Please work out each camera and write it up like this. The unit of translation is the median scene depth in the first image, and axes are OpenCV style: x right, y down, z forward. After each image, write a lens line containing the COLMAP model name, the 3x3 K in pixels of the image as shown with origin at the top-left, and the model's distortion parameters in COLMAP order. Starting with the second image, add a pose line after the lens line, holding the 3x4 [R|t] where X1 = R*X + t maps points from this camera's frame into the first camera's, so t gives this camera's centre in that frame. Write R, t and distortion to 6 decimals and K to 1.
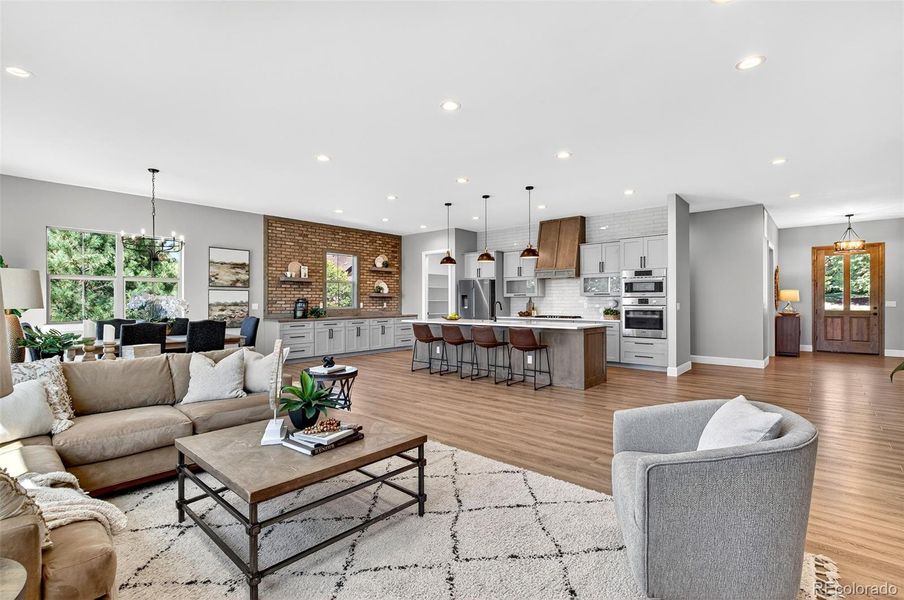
lens RADIAL K [[423.6, 0, 452.4], [0, 423.6, 301.3], [0, 0, 1]] dist [0.001528, 0.000578]
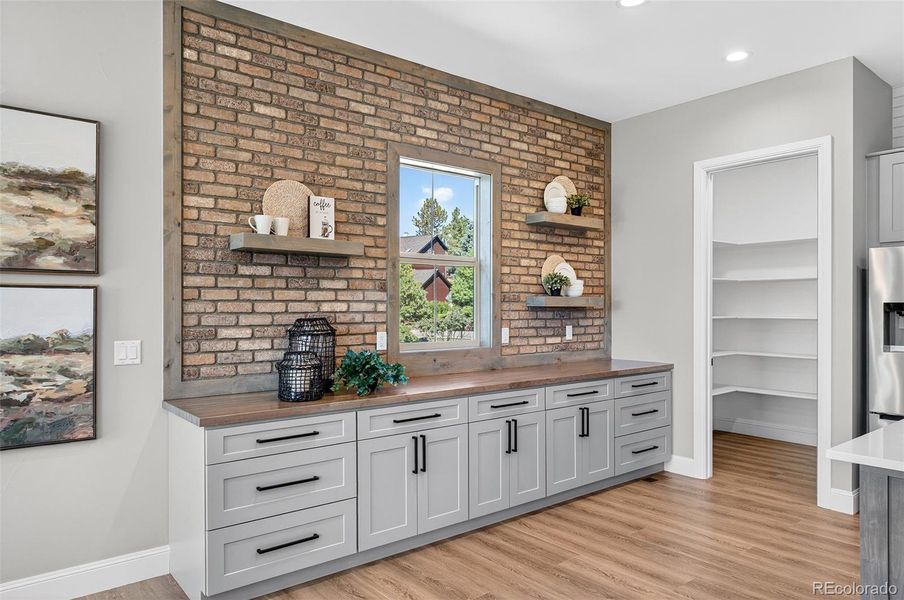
lens RADIAL K [[587.8, 0, 443.4], [0, 587.8, 306.3], [0, 0, 1]] dist [-0.003328, -0.002539]
pose [[0.984640, 0.000727, -0.174596, -0.223457], [-0.000803, 1.000000, -0.000362, -0.014263], [0.174595, 0.000496, 0.984640, 0.692106]]
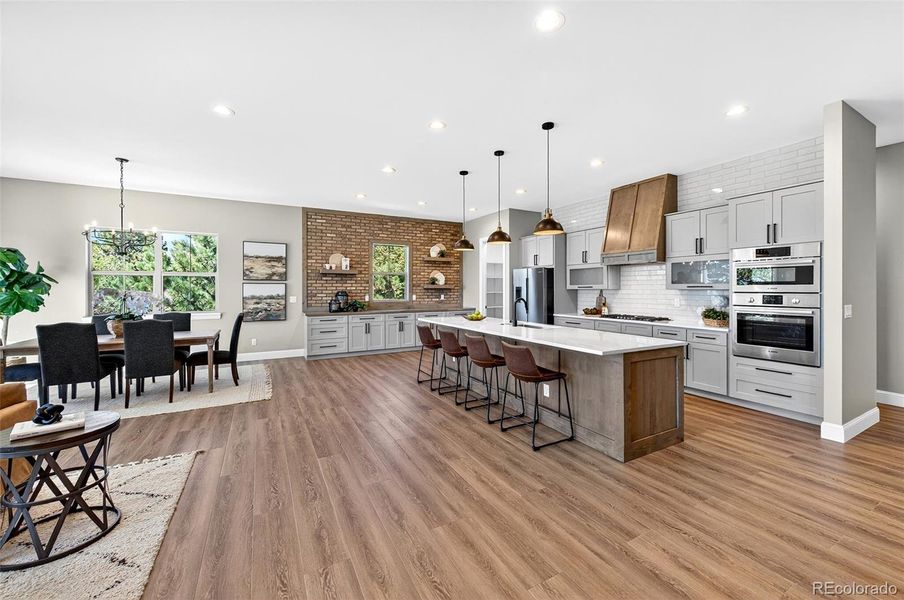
lens RADIAL K [[358.4, 0, 459.1], [0, 358.4, 288.3], [0, 0, 1]] dist [-0.001504, -0.001746]
pose [[0.938785, 0.000351, -0.344503, 0.190136], [-0.000358, 1.000000, 0.000044, -0.014109], [0.344503, 0.000082, 0.938785, 0.341179]]
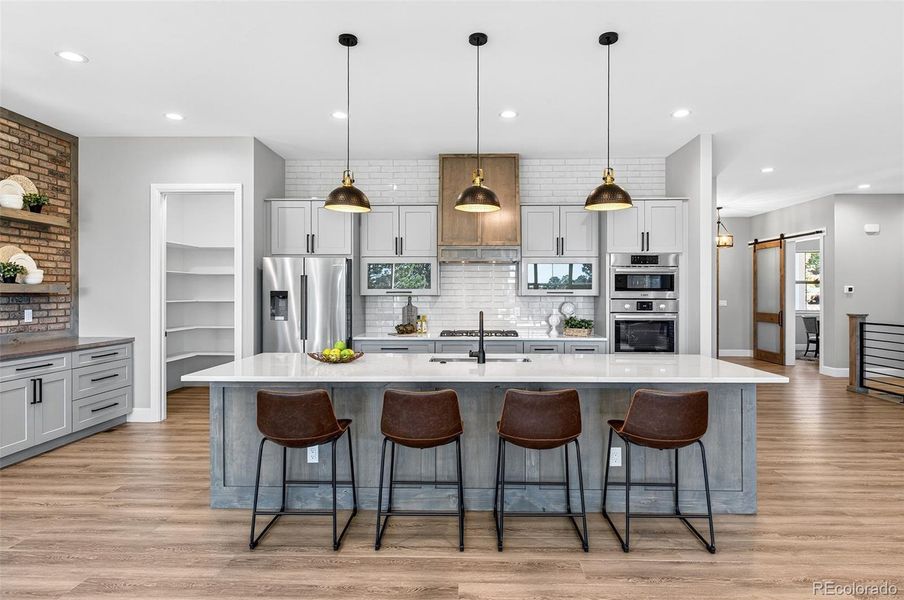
lens RADIAL K [[485.3, 0, 457.0], [0, 485.3, 295.2], [0, 0, 1]] dist [-0.004519, 0.000776]
pose [[0.770462, 0.001075, 0.637485, -0.178957], [-0.003522, 0.999990, 0.002570, -0.014483], [-0.637477, -0.004225, 0.770458, 0.570725]]
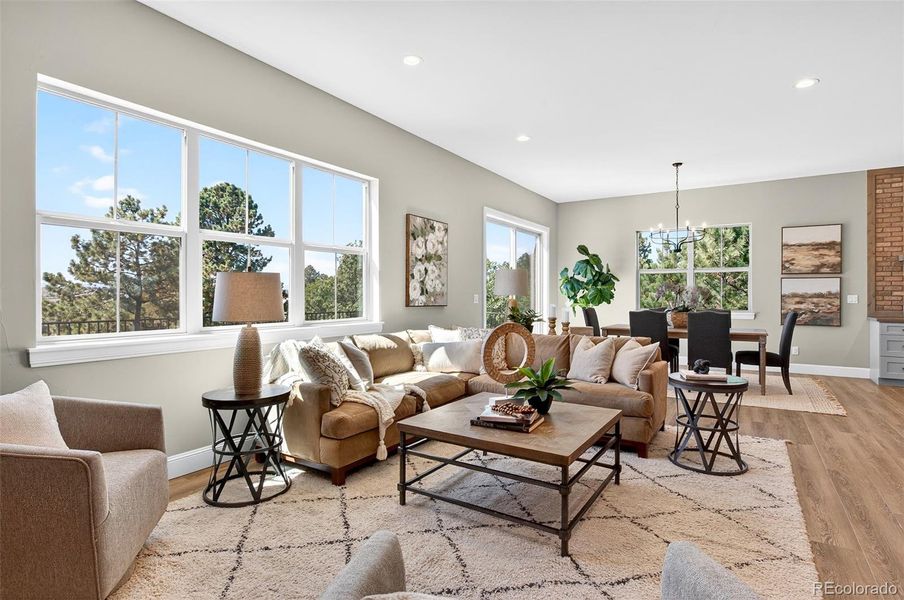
lens RADIAL K [[465.5, 0, 452.4], [0, 465.5, 293.0], [0, 0, 1]] dist [-0.006083, -0.001505]
pose [[0.146601, -0.001689, -0.989194, 0.223304], [-0.002122, 0.999996, -0.002022, 0.005171], [0.989194, 0.002396, 0.146596, 0.197523]]
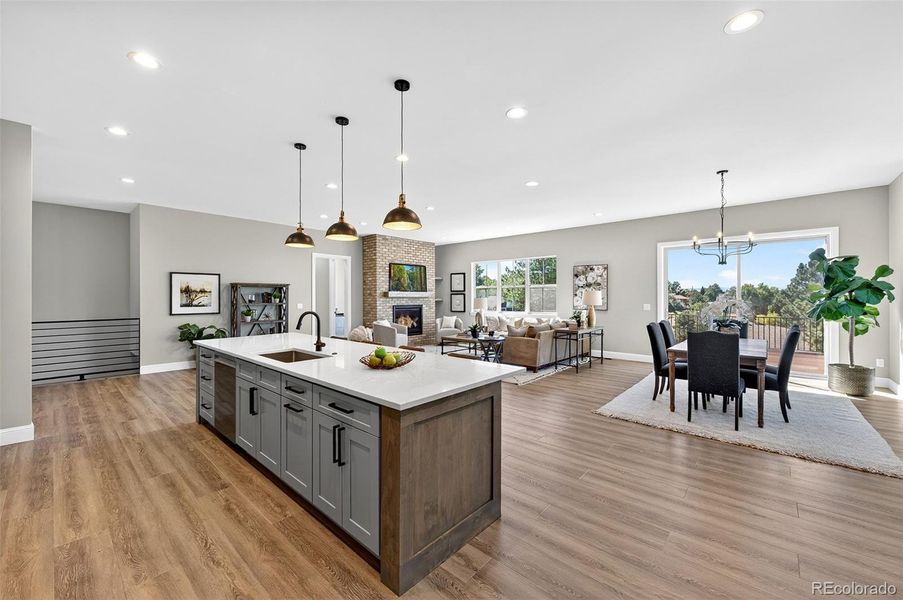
lens RADIAL K [[358.1, 0, 465.7], [0, 358.1, 298.4], [0, 0, 1]] dist [-0.001504, -0.001746]
pose [[-0.999953, 0.004372, -0.008686, -0.071210], [0.004338, 0.999983, 0.003841, -0.013478], [0.008702, 0.003803, -0.999955, 1.225763]]
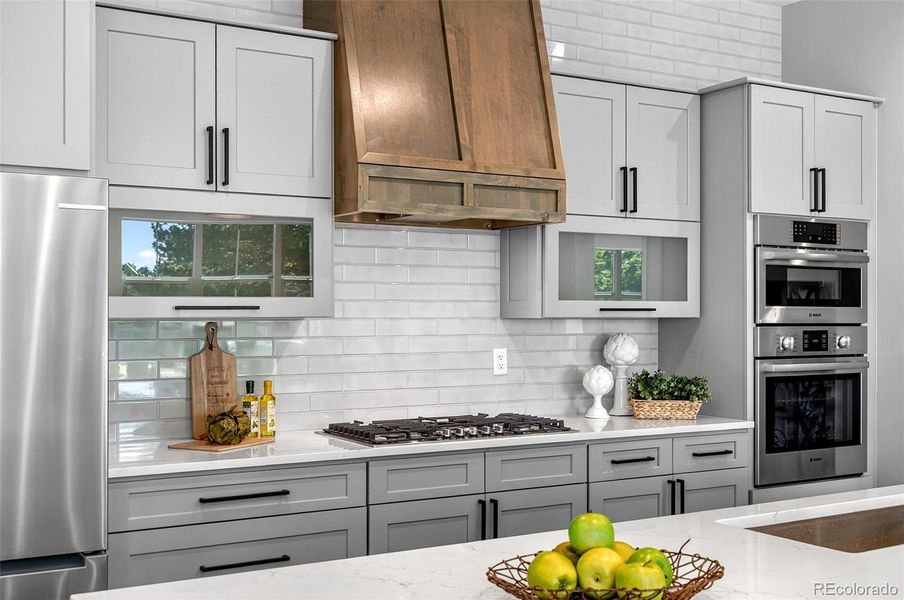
lens RADIAL K [[1035.8, 0, 451.7], [0, 1035.8, 305.4], [0, 0, 1]] dist [0.027551, 0.000000]
pose [[0.311726, 0.010979, 0.950109, -0.198628], [-0.002091, 0.999939, -0.010869, -0.012869], [-0.950170, 0.001401, 0.311730, 0.909718]]
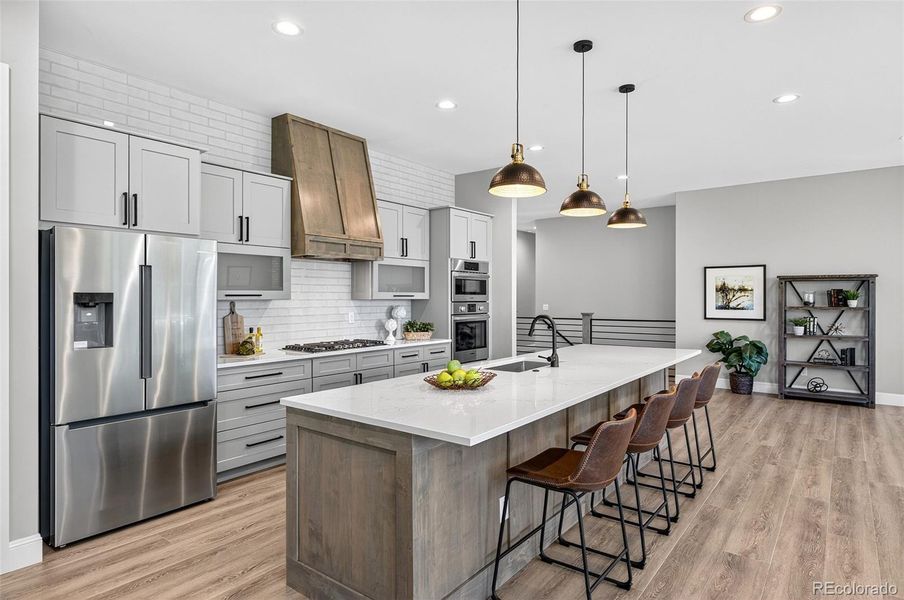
lens RADIAL K [[511.3, 0, 454.0], [0, 511.3, 298.3], [0, 0, 1]] dist [0.008622, 0.000826]
pose [[-0.063020, 0.000356, 0.998012, -0.320757], [-0.000564, 1.000000, -0.000392, -0.013586], [-0.998012, -0.000587, -0.063020, 0.969033]]
